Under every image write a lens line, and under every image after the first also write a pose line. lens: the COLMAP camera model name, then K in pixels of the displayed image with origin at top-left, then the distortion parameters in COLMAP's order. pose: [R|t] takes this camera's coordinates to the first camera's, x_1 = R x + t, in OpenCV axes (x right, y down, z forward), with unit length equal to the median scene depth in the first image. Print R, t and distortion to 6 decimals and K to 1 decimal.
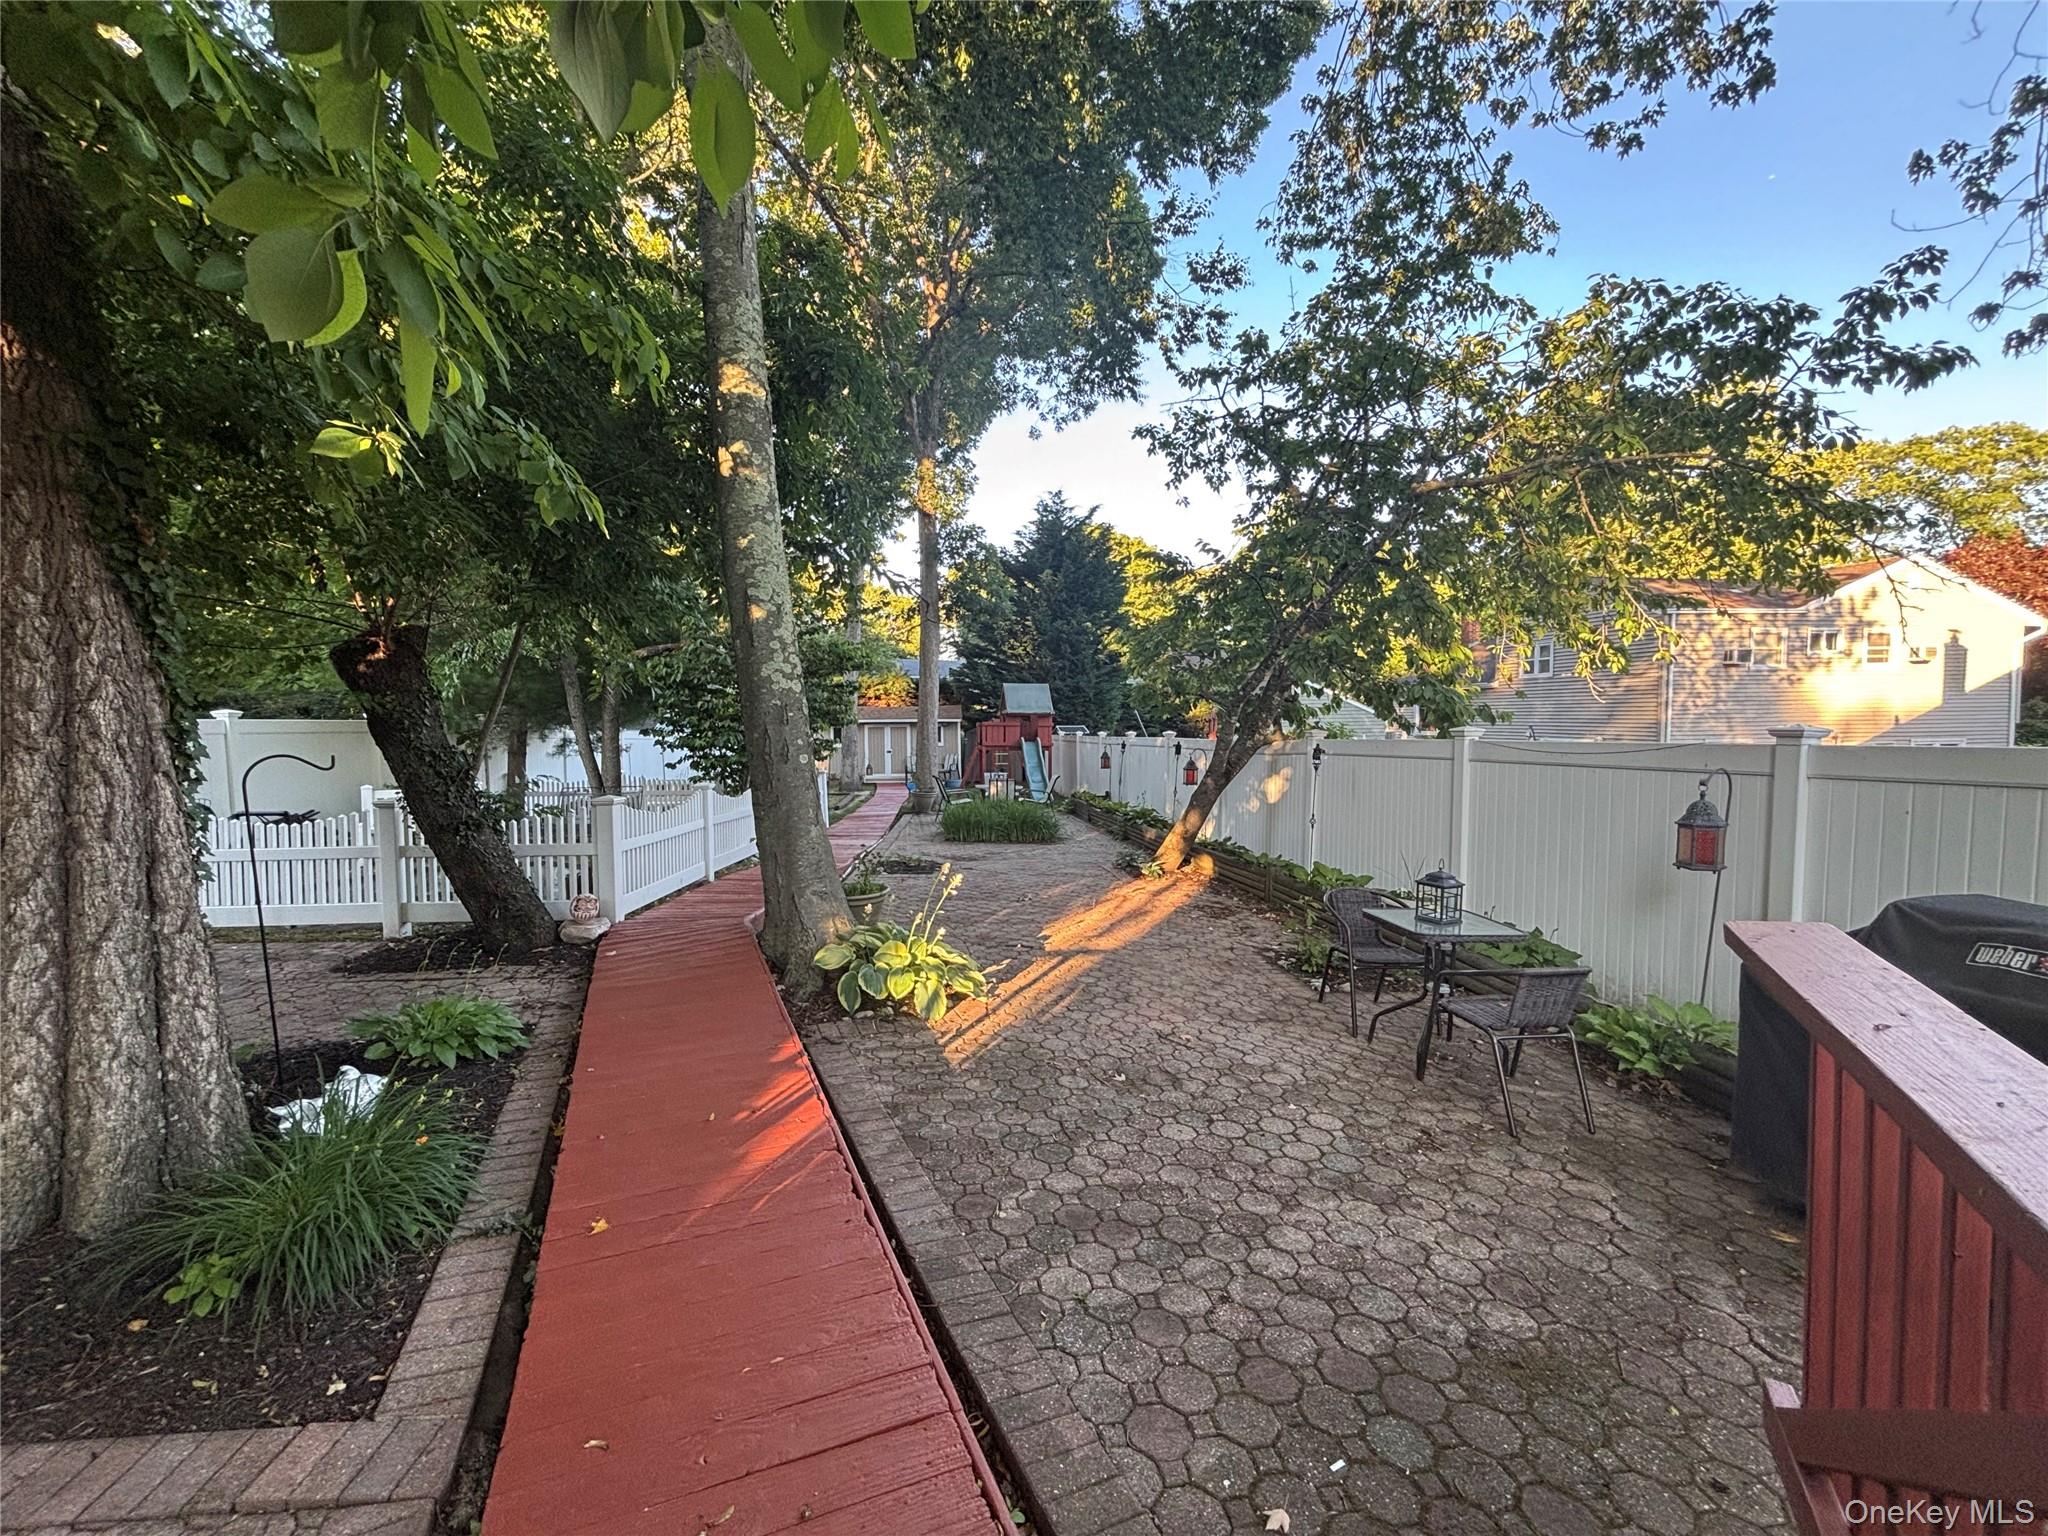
lens RADIAL K [[830.9, 0, 1028.8], [0, 830.9, 765.8], [0, 0, 1]] dist [-0.002072, 0.001192]
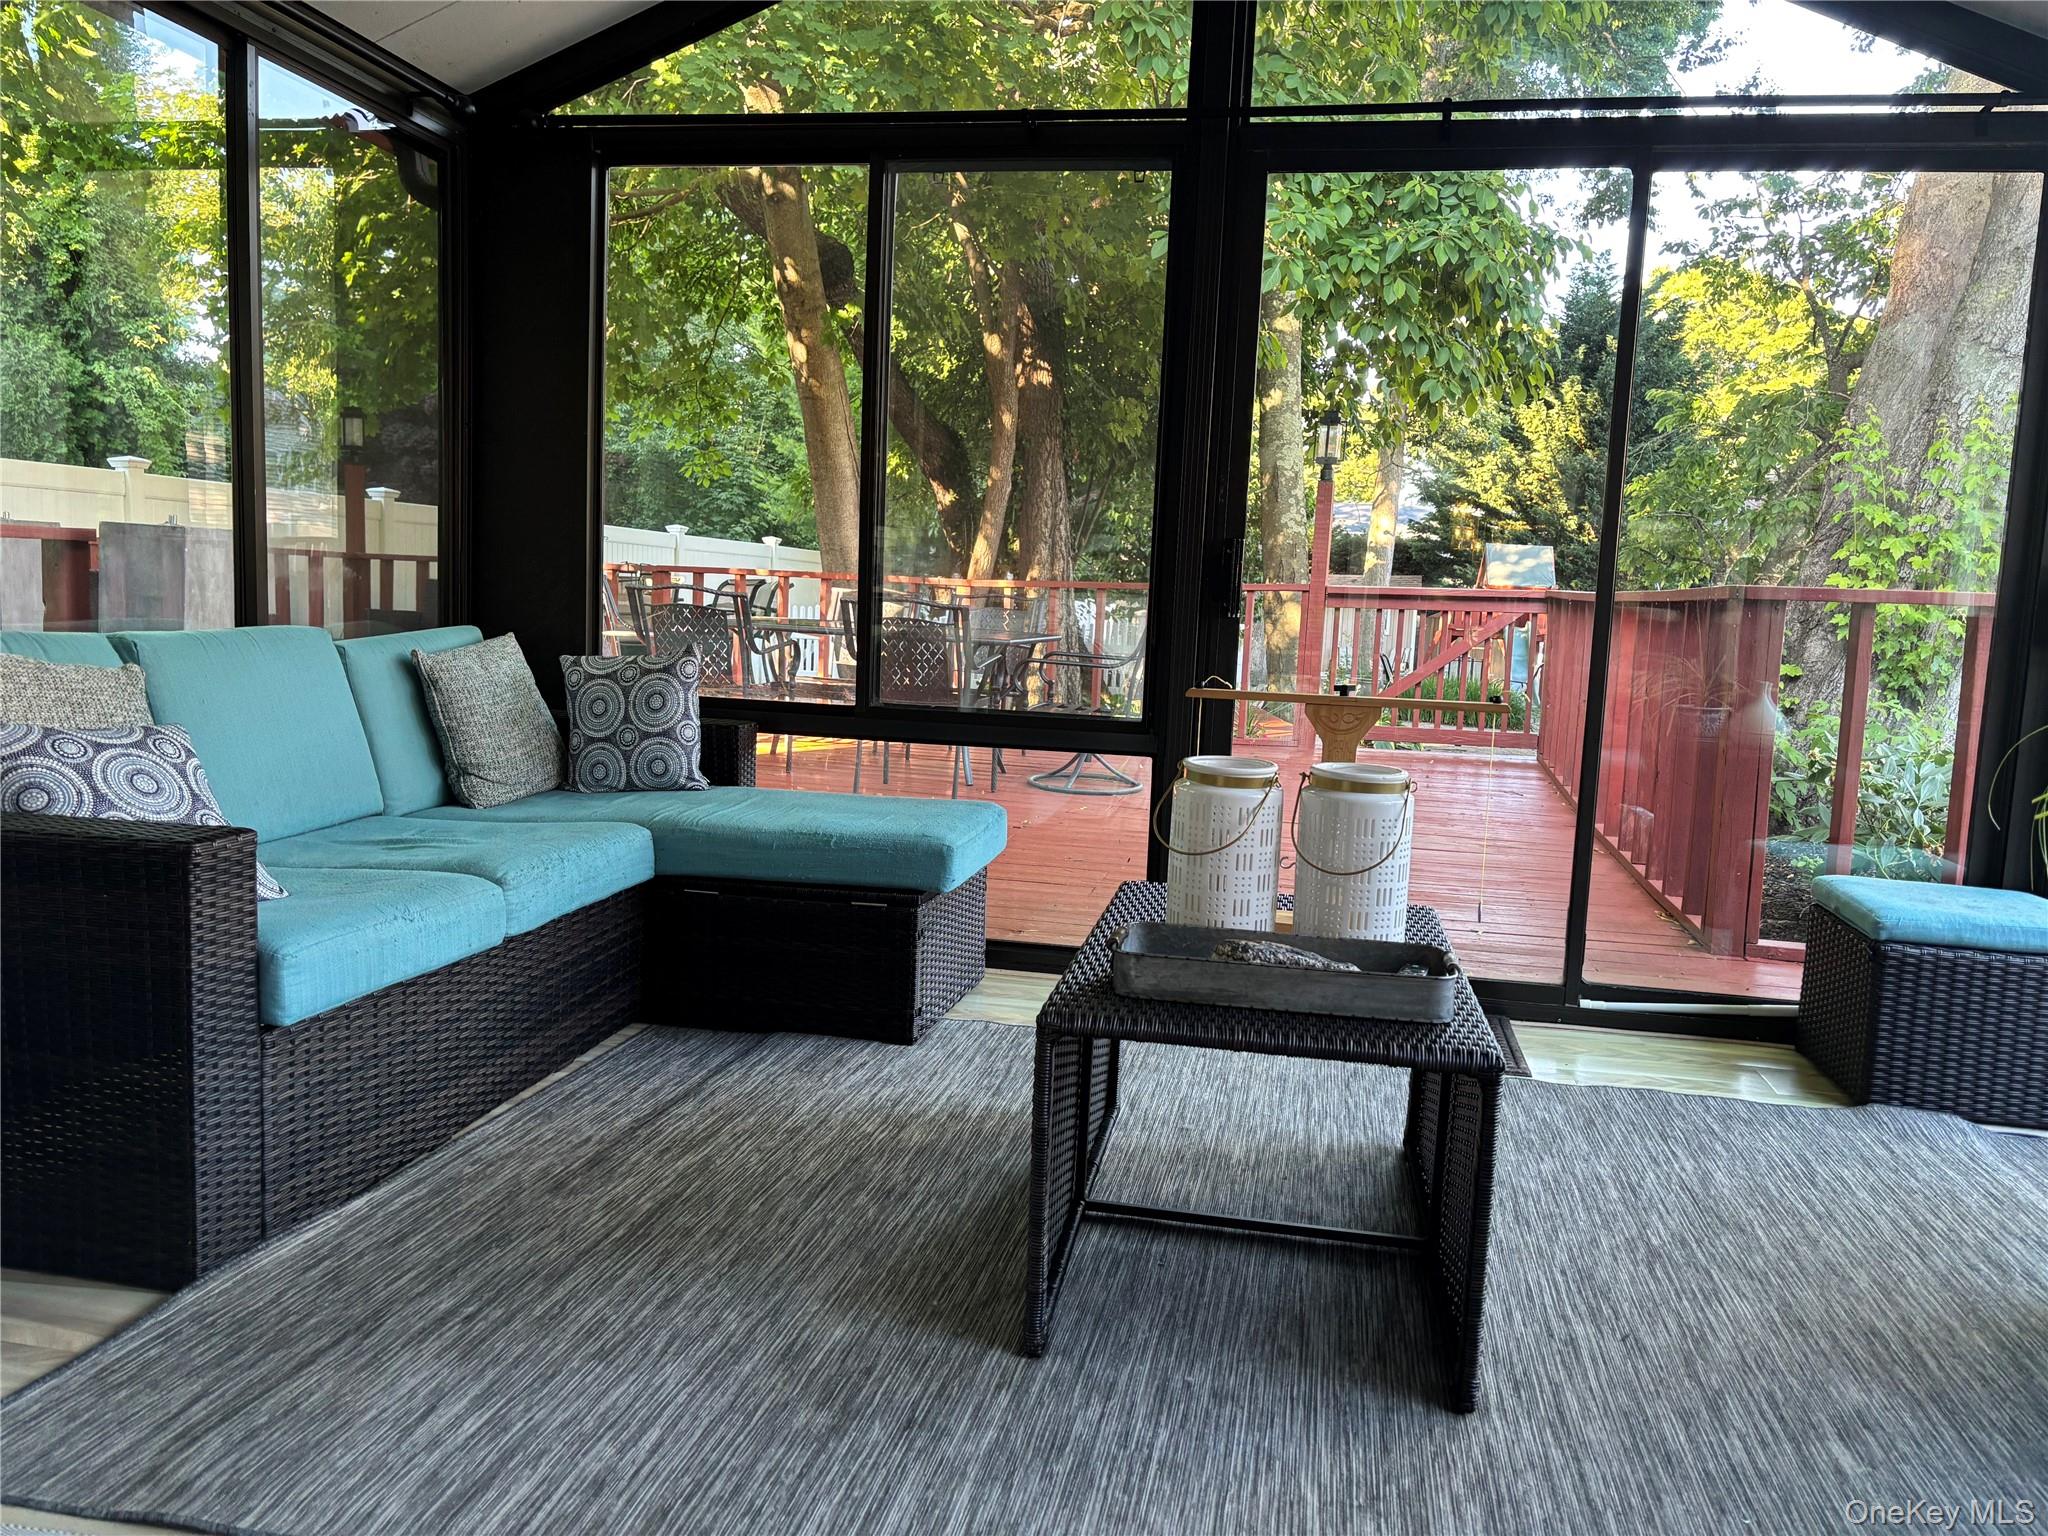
lens RADIAL K [[1559.0, 0, 1023.3], [0, 1559.0, 770.9], [0, 0, 1]] dist [0.001106, -0.000236]
pose [[0.945351, 0.086214, -0.314451, 0.103991], [-0.071488, 0.995748, 0.058092, 0.148209], [0.318122, -0.032438, 0.947495, -1.305897]]
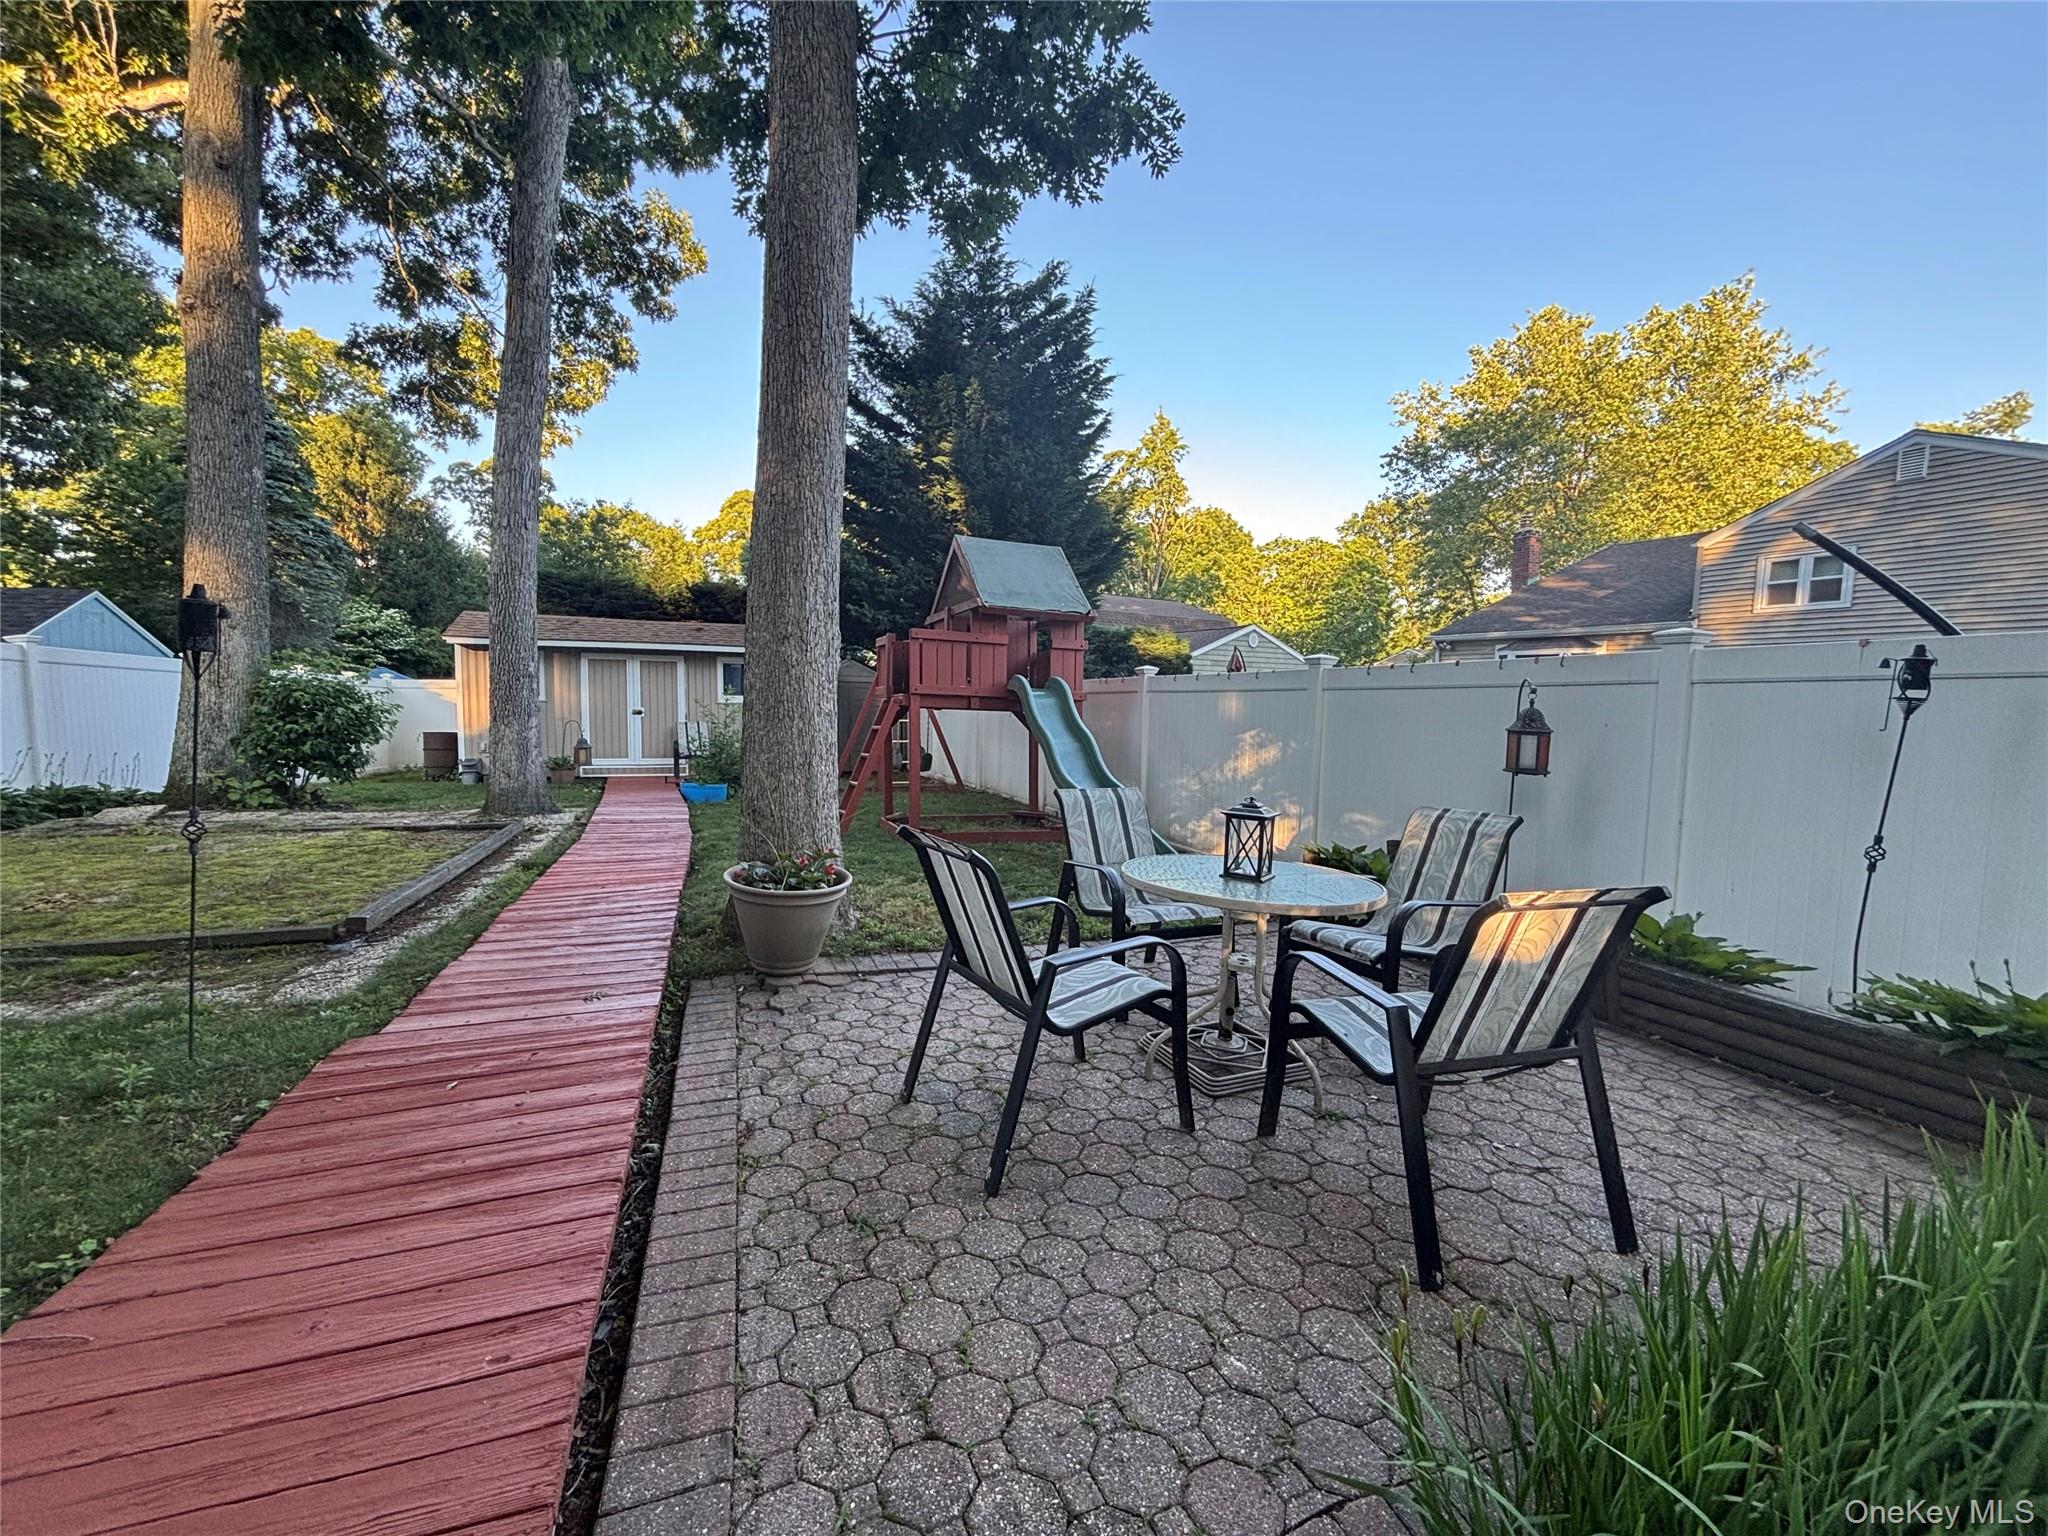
lens RADIAL K [[830.9, 0, 1023.9], [0, 830.9, 761.0], [0, 0, 1]] dist [-0.002072, 0.001192]
pose [[0.966012, 0.006313, 0.258420, -0.306969], [-0.012844, 0.999639, 0.023592, -0.013587], [-0.258178, -0.026109, 0.965745, 1.916216]]
